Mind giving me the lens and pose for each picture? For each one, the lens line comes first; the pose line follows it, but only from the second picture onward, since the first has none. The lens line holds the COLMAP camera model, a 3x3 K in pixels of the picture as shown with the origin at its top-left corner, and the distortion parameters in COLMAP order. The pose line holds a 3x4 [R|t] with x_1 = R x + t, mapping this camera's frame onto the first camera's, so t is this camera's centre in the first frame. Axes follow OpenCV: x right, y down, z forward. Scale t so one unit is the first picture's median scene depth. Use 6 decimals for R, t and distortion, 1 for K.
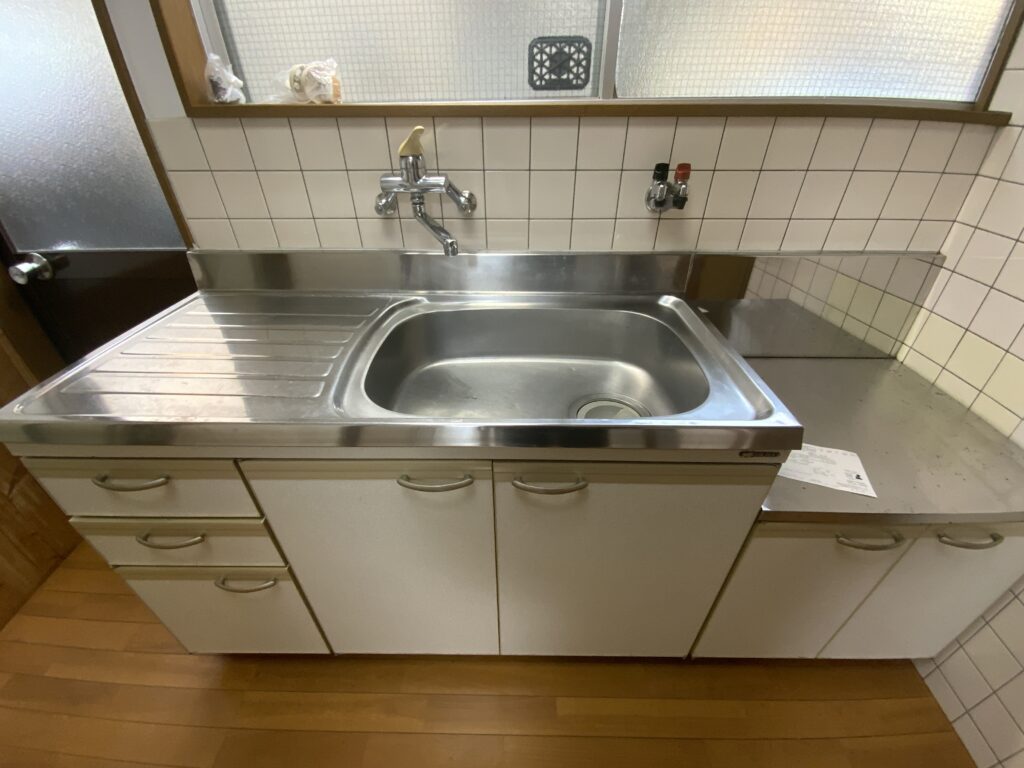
lens RADIAL K [[409.7, 0, 512.0], [0, 409.7, 384.0], [0, 0, 1]] dist [0.017817, -0.017373]
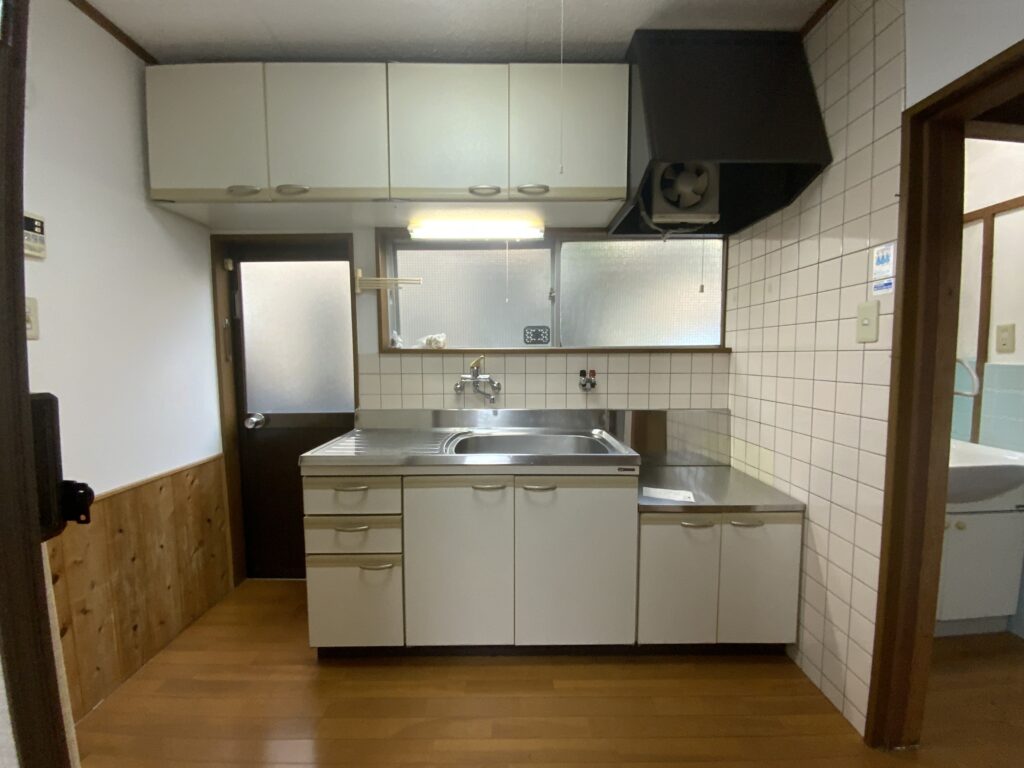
lens RADIAL K [[409.7, 0, 512.0], [0, 409.7, 384.0], [0, 0, 1]] dist [0.017817, -0.017373]
pose [[0.999795, -0.001558, 0.020176, -0.076474], [0.011260, 0.871266, -0.490682, 0.631071], [-0.016814, 0.490809, 0.871105, -0.923936]]
